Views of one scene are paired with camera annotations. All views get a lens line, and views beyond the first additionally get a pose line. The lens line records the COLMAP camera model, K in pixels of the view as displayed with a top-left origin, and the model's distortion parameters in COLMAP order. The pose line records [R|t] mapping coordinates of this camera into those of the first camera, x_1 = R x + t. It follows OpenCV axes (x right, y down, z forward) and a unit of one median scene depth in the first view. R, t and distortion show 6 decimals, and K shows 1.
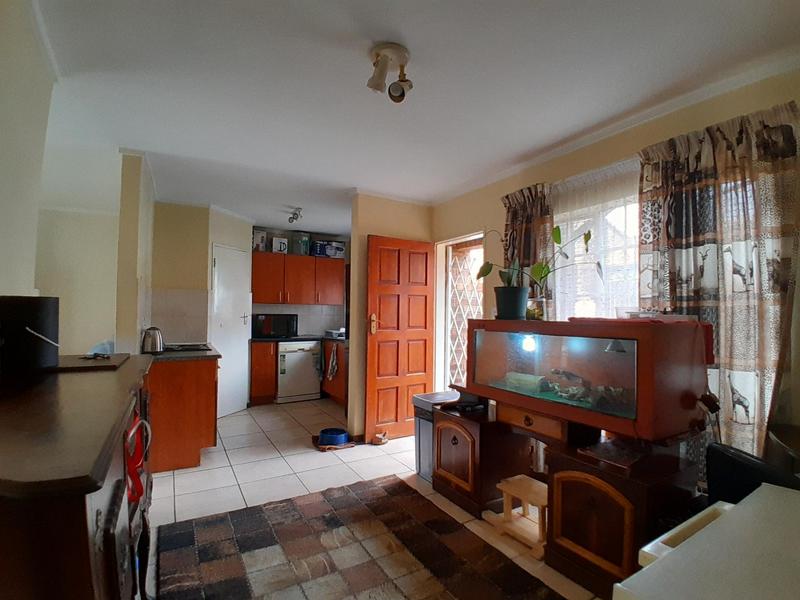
lens RADIAL K [[396.1, 0, 409.6], [0, 396.1, 300.5], [0, 0, 1]] dist [0.009926, -0.048103]
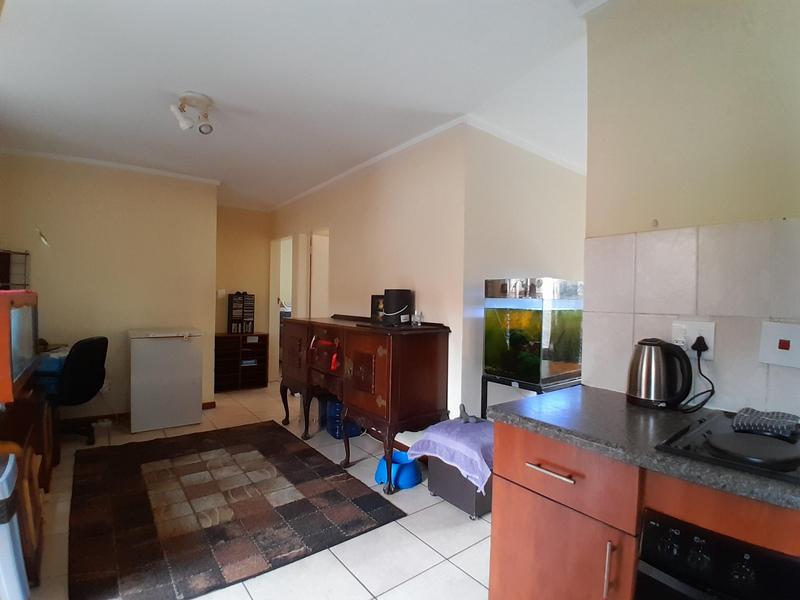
lens RADIAL K [[396.1, 0, 409.6], [0, 396.1, 300.5], [0, 0, 1]] dist [0.009926, -0.048103]
pose [[-0.990059, -0.029252, -0.137575, -0.532097], [-0.026604, 0.999424, -0.021048, 0.063404], [0.138111, -0.017179, -0.990268, 2.122490]]
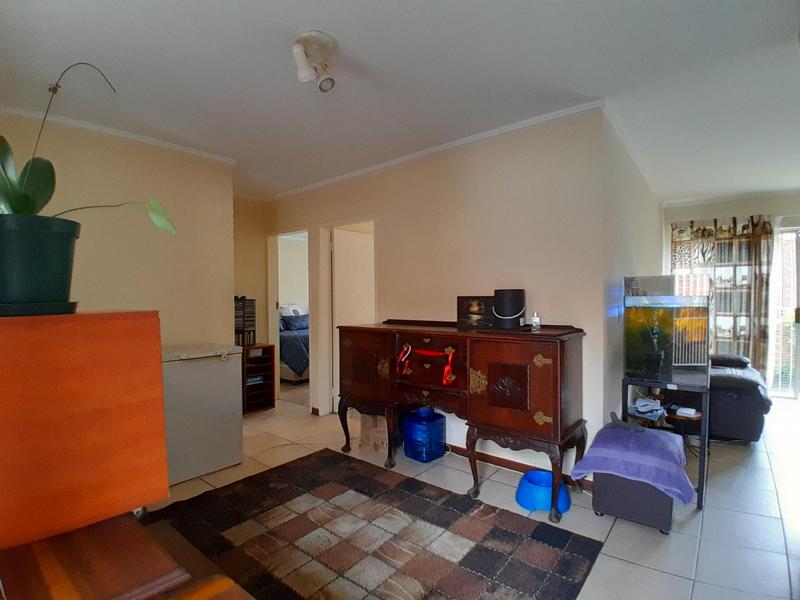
lens RADIAL K [[396.1, 0, 409.6], [0, 396.1, 300.5], [0, 0, 1]] dist [0.009926, -0.048103]
pose [[-0.934625, -0.002068, -0.355629, 0.074251], [0.005784, 0.999762, -0.021014, 0.055660], [0.355588, -0.021697, -0.934391, 1.777686]]
